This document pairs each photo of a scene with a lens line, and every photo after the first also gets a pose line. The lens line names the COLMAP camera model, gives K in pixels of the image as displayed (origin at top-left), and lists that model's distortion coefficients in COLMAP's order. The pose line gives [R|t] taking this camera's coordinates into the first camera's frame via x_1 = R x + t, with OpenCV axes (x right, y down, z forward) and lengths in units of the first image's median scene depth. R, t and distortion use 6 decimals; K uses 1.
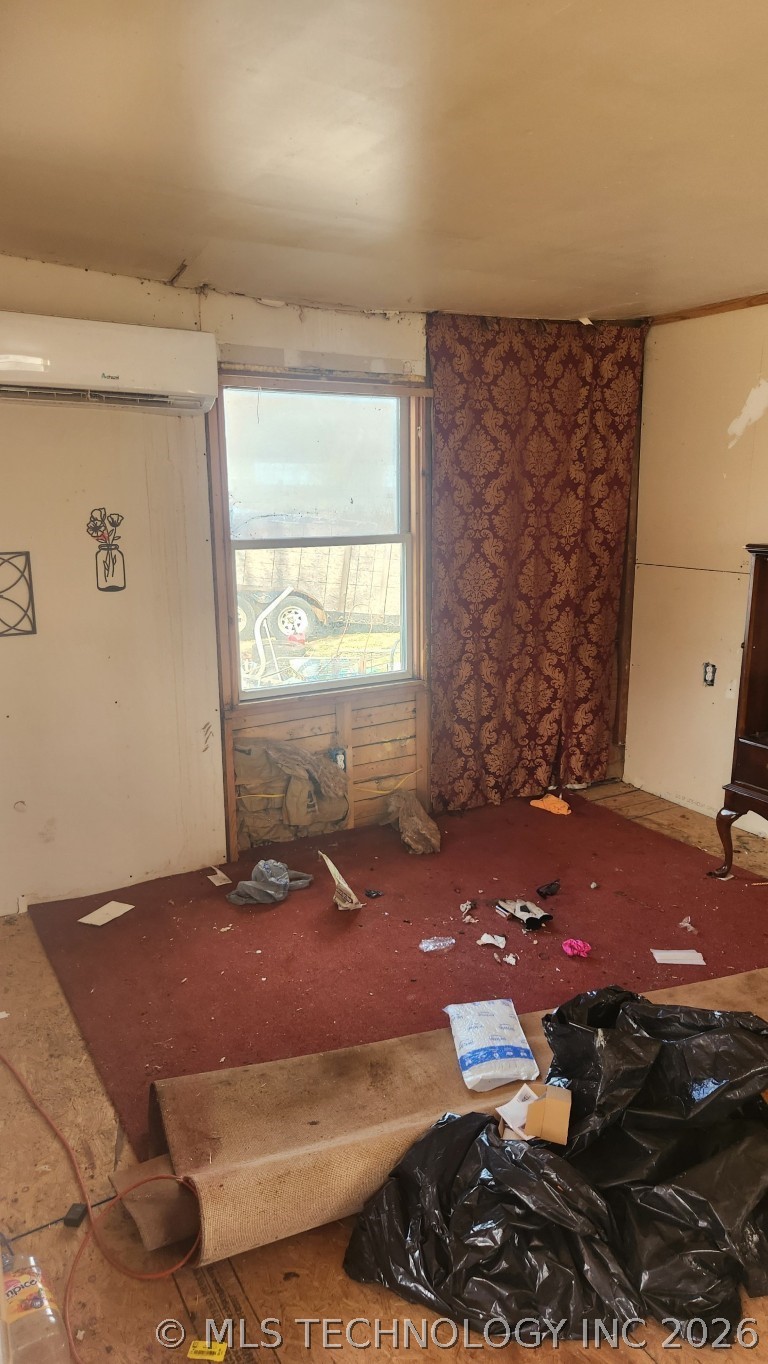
lens RADIAL K [[929.8, 0, 384.9], [0, 929.8, 700.0], [0, 0, 1]] dist [0.076148, -0.001043]
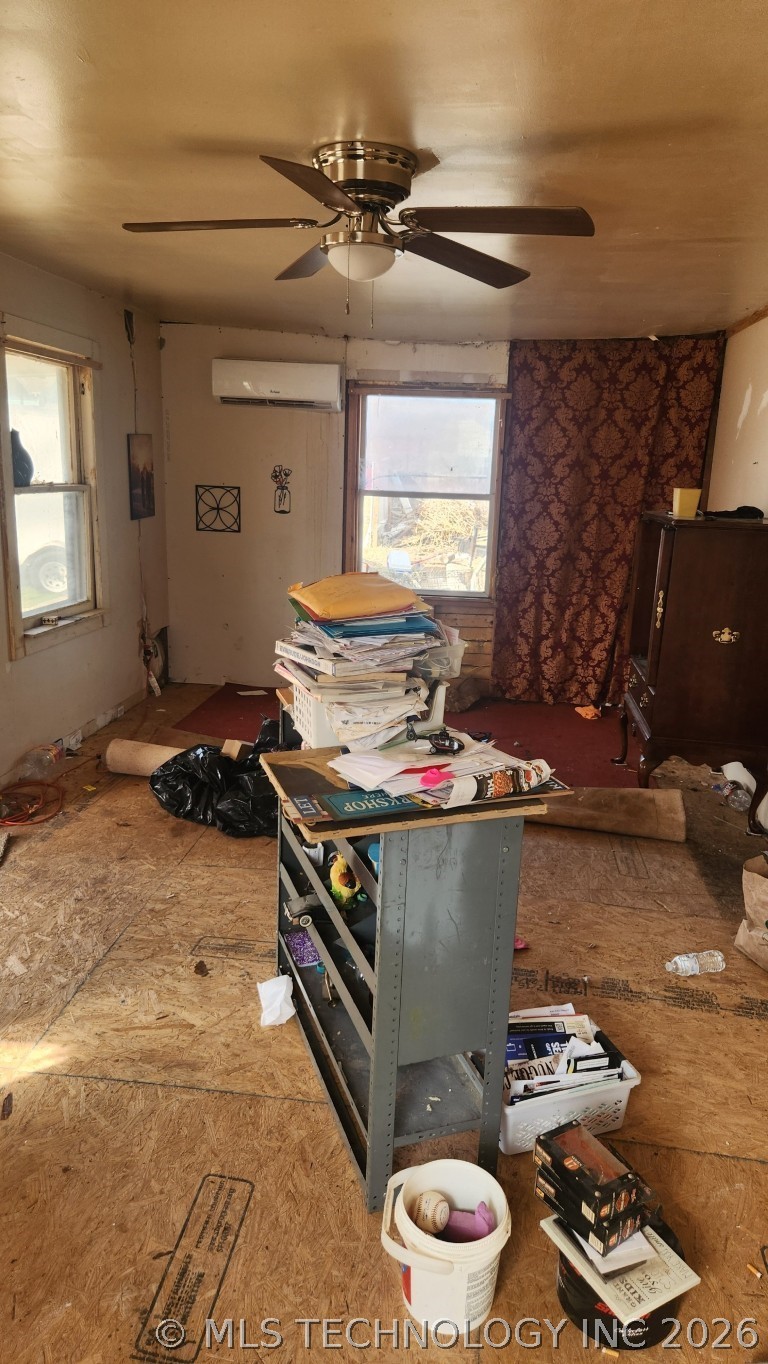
lens RADIAL K [[929.8, 0, 384.9], [0, 929.8, 700.0], [0, 0, 1]] dist [0.076148, -0.001043]
pose [[0.798808, 0.181955, -0.573410, 0.733519], [-0.173604, 0.982334, 0.069870, 0.056875], [0.575993, 0.043733, 0.816284, -0.238844]]
